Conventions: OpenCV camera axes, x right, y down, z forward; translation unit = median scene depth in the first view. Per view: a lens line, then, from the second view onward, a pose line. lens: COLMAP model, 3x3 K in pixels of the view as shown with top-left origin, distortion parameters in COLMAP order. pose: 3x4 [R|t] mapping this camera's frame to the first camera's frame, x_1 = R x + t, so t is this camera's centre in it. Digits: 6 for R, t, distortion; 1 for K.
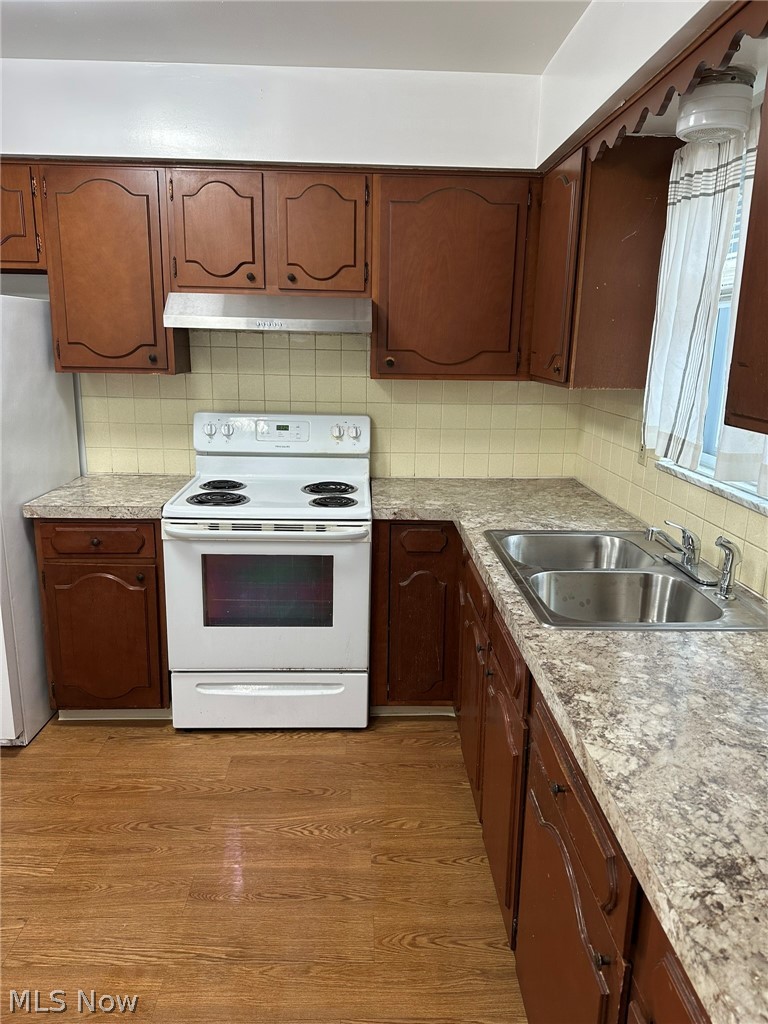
lens RADIAL K [[717.0, 0, 384.0], [0, 717.0, 512.0], [0, 0, 1]] dist [0.086754, -0.102943]
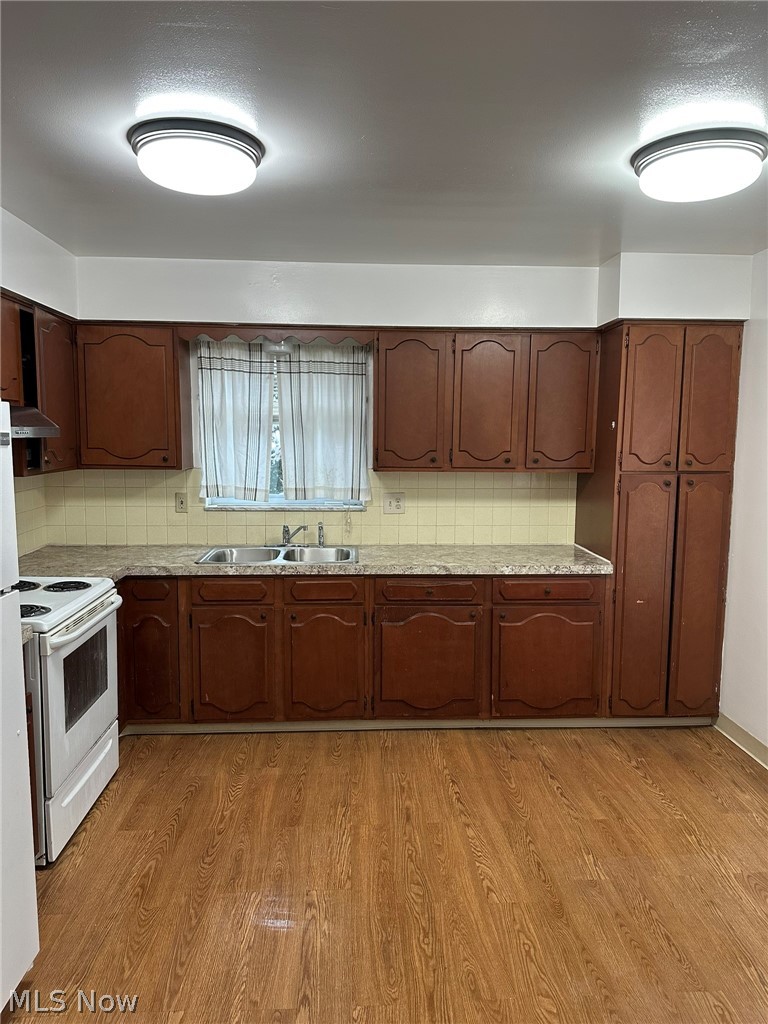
lens RADIAL K [[707.4, 0, 384.0], [0, 707.4, 512.0], [0, 0, 1]] dist [0.069761, -0.105824]
pose [[-0.022437, -0.126575, 0.991703, -1.203169], [0.226321, 0.965558, 0.128358, -0.161711], [-0.973794, 0.227323, 0.006983, 0.509174]]
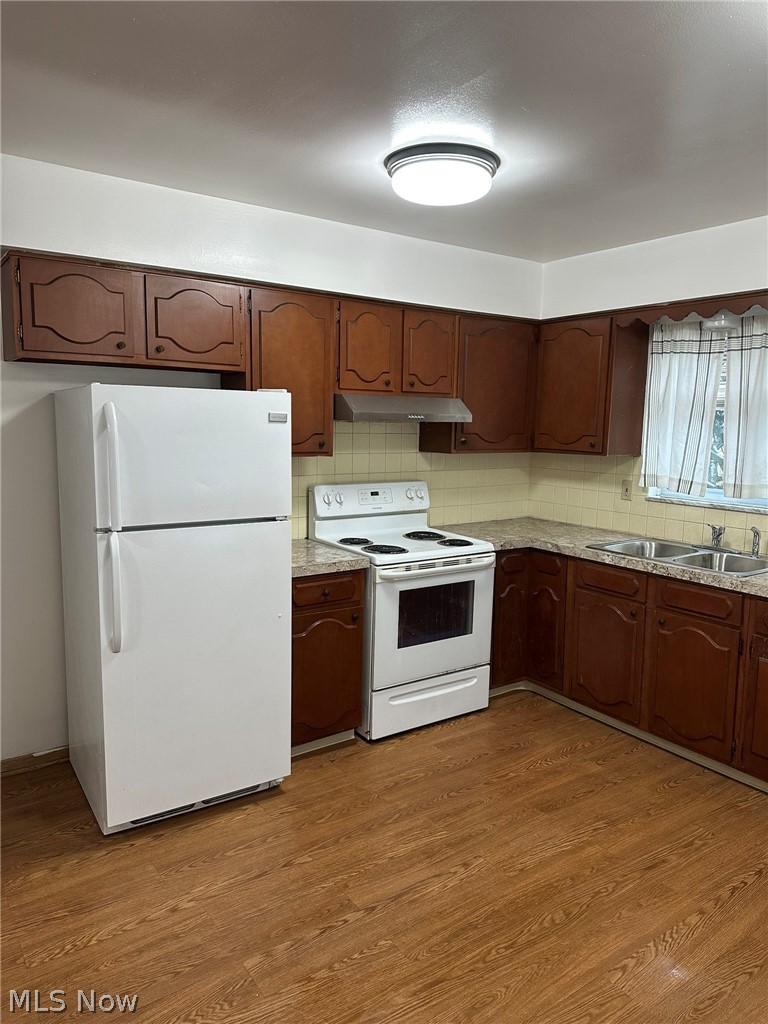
lens RADIAL K [[707.4, 0, 384.0], [0, 707.4, 512.0], [0, 0, 1]] dist [0.069761, -0.105824]
pose [[0.837542, -0.073429, 0.541416, -0.941936], [0.125048, 0.990388, -0.059123, -0.010336], [-0.531871, 0.117221, 0.838673, -0.065543]]
